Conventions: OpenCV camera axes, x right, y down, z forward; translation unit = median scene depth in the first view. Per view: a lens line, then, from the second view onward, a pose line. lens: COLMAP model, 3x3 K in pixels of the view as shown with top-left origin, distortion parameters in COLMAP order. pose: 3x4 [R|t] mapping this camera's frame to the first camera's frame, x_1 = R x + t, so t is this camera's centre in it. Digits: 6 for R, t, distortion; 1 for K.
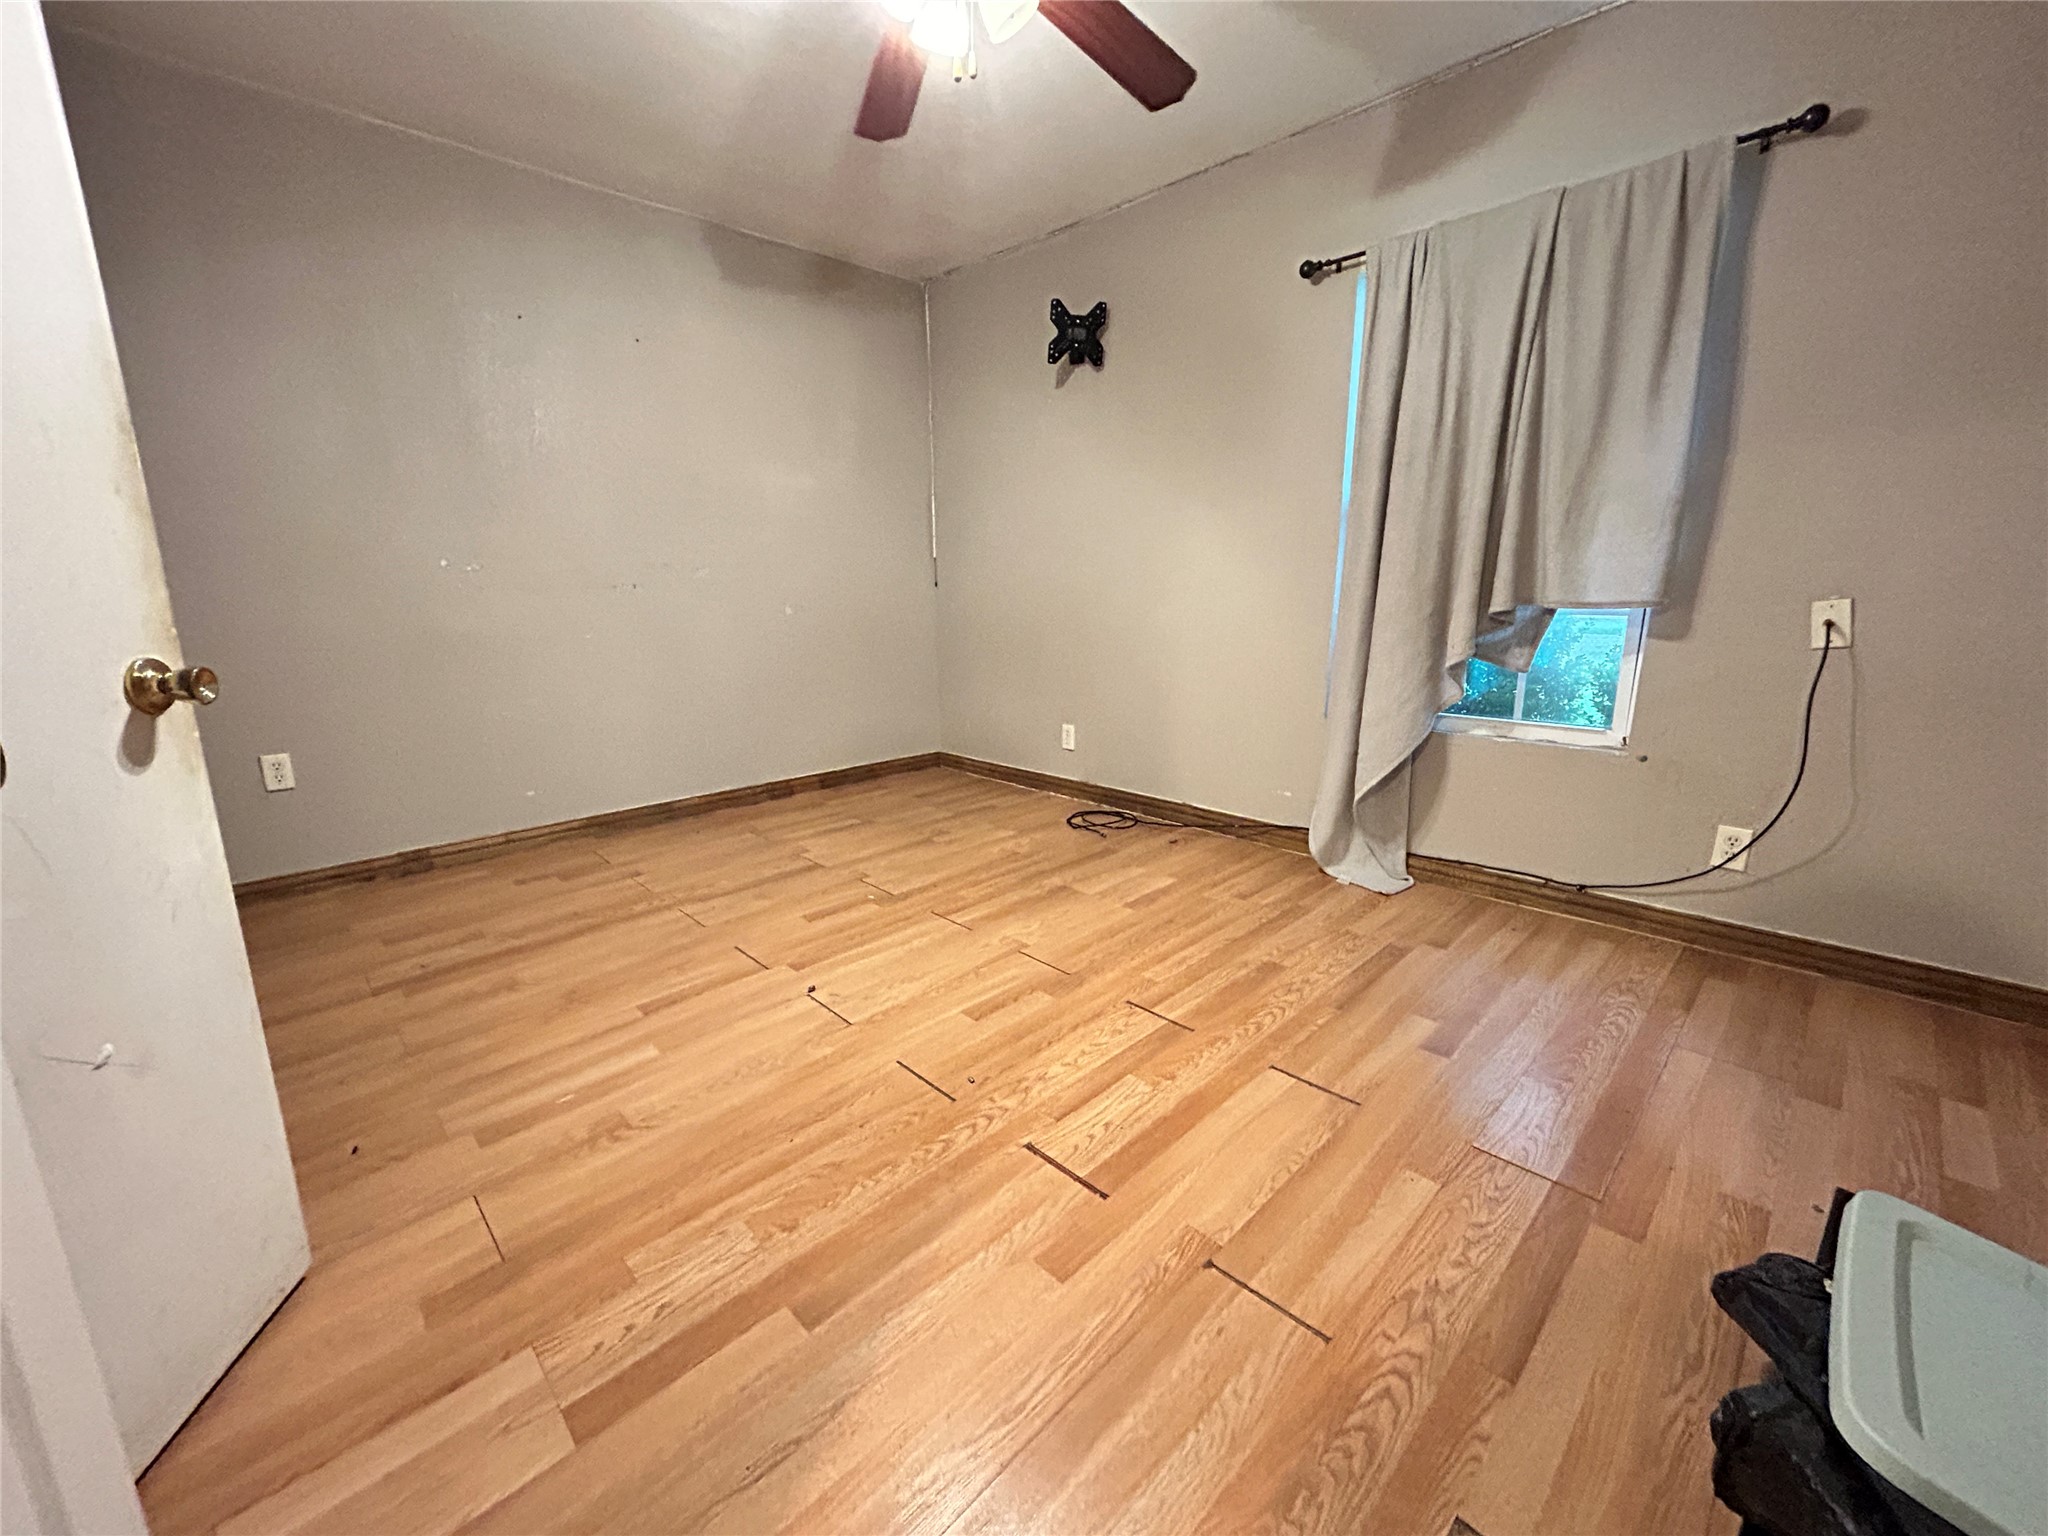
lens RADIAL K [[831.7, 0, 1014.2], [0, 831.7, 770.2], [0, 0, 1]] dist [0.001238, 0.001532]
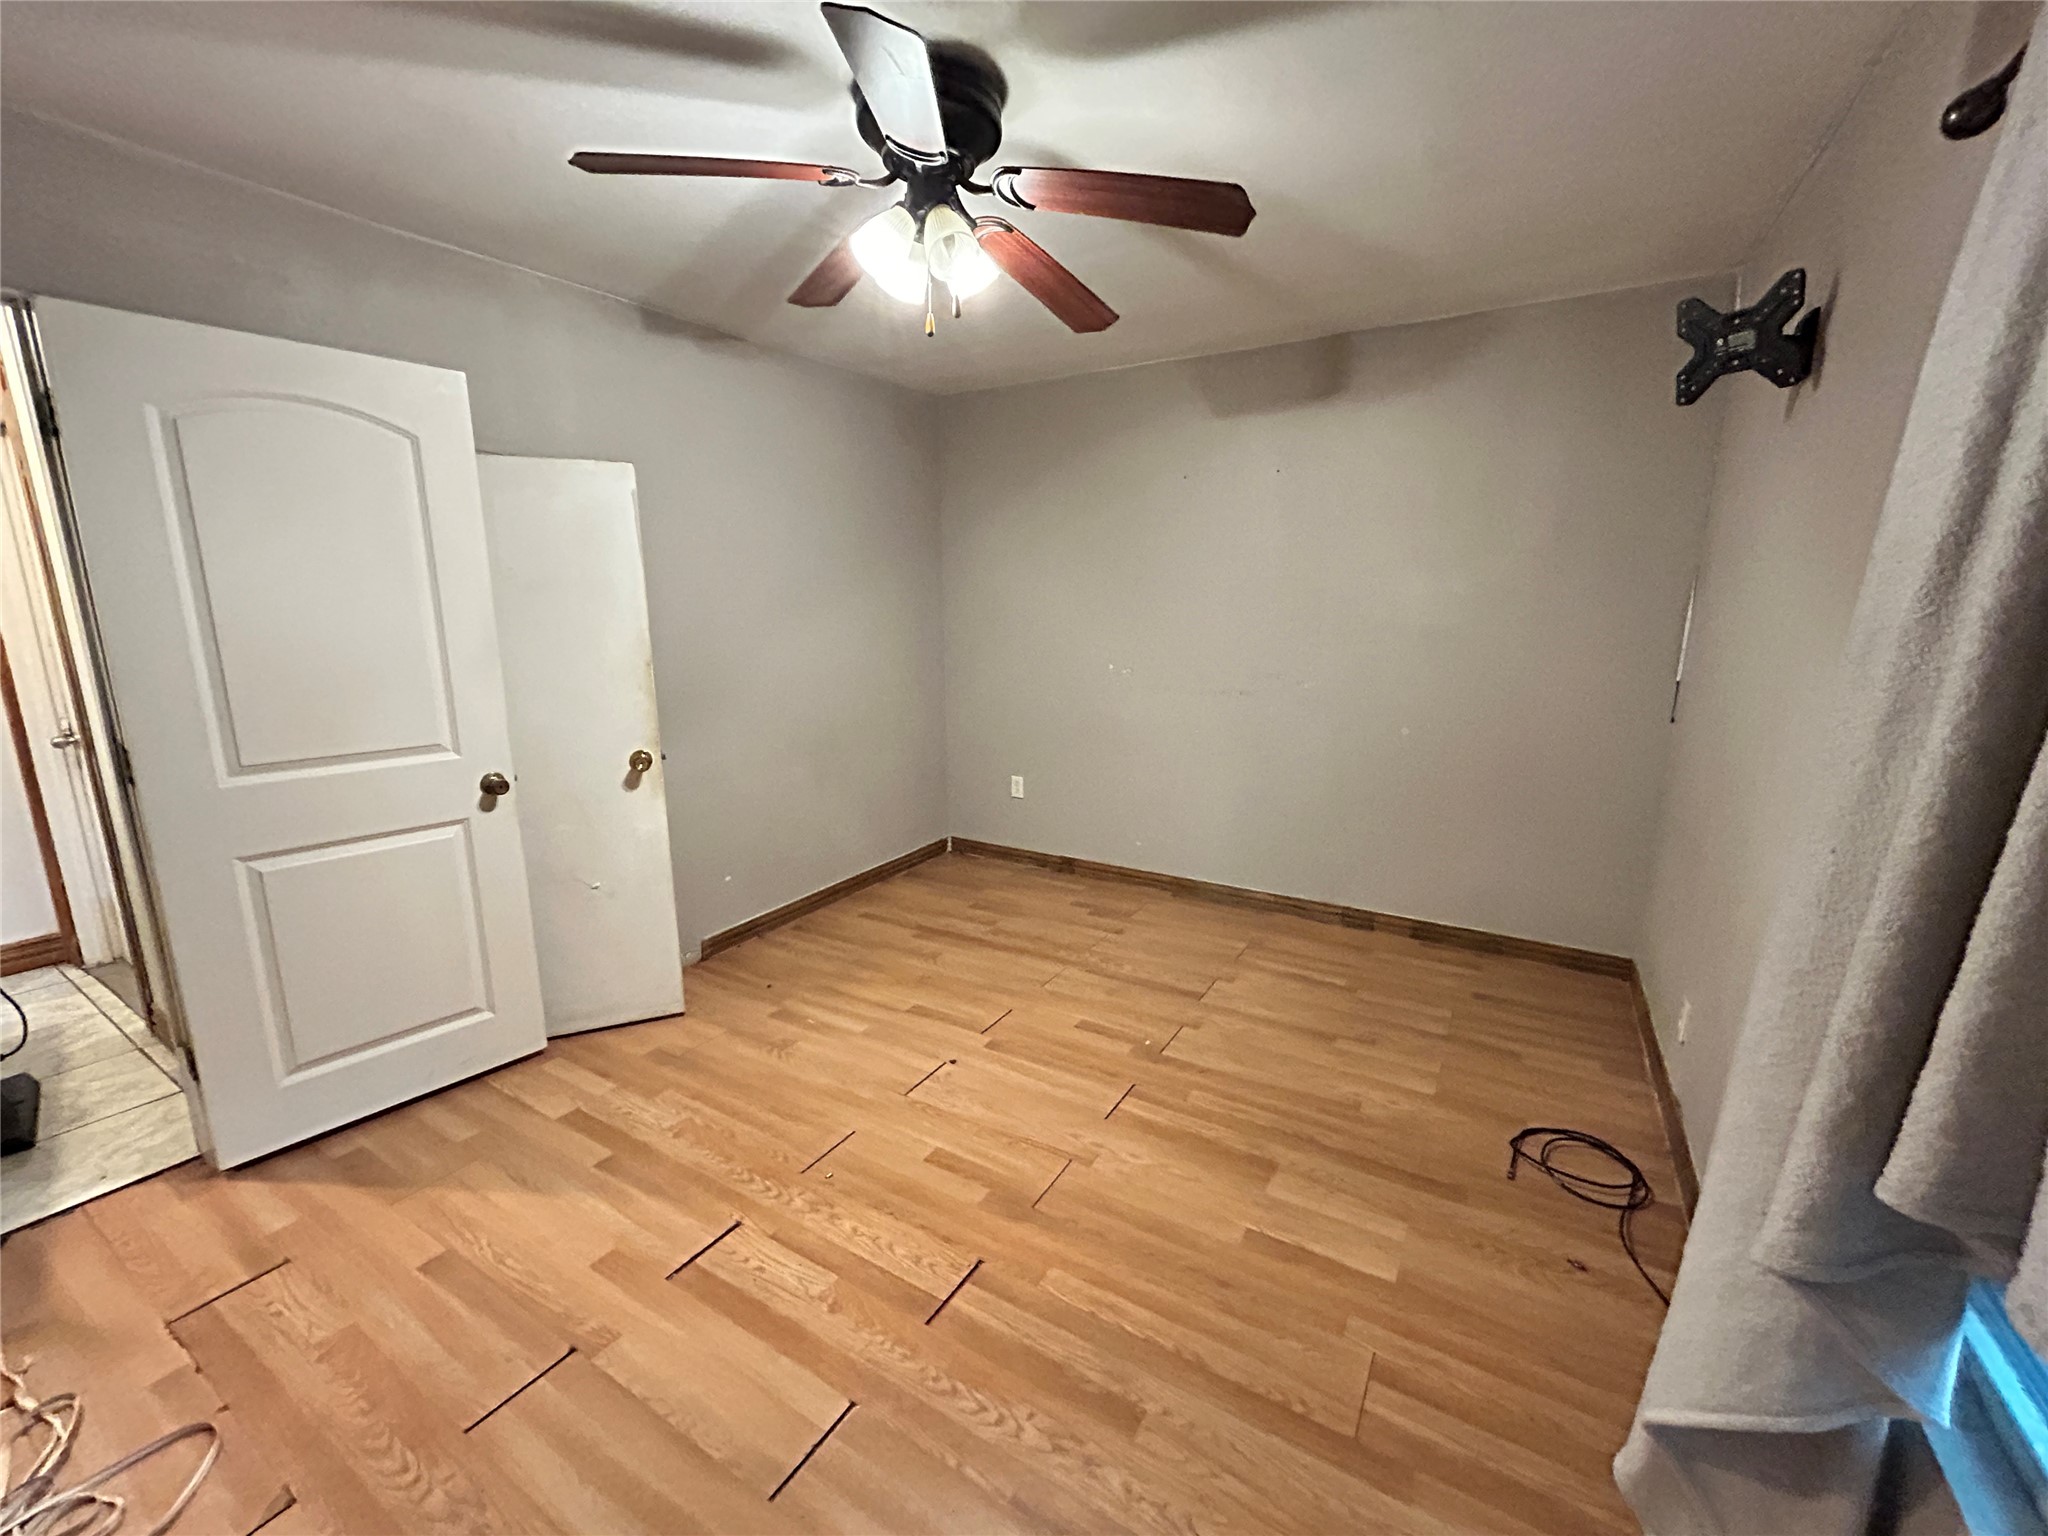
lens RADIAL K [[831.7, 0, 1021.4], [0, 831.7, 766.5], [0, 0, 1]] dist [0.001238, 0.001532]
pose [[0.244918, 0.198128, -0.949084, 0.753352], [-0.217583, 0.965161, 0.145335, -0.311311], [0.944814, 0.170910, 0.279494, 0.603298]]
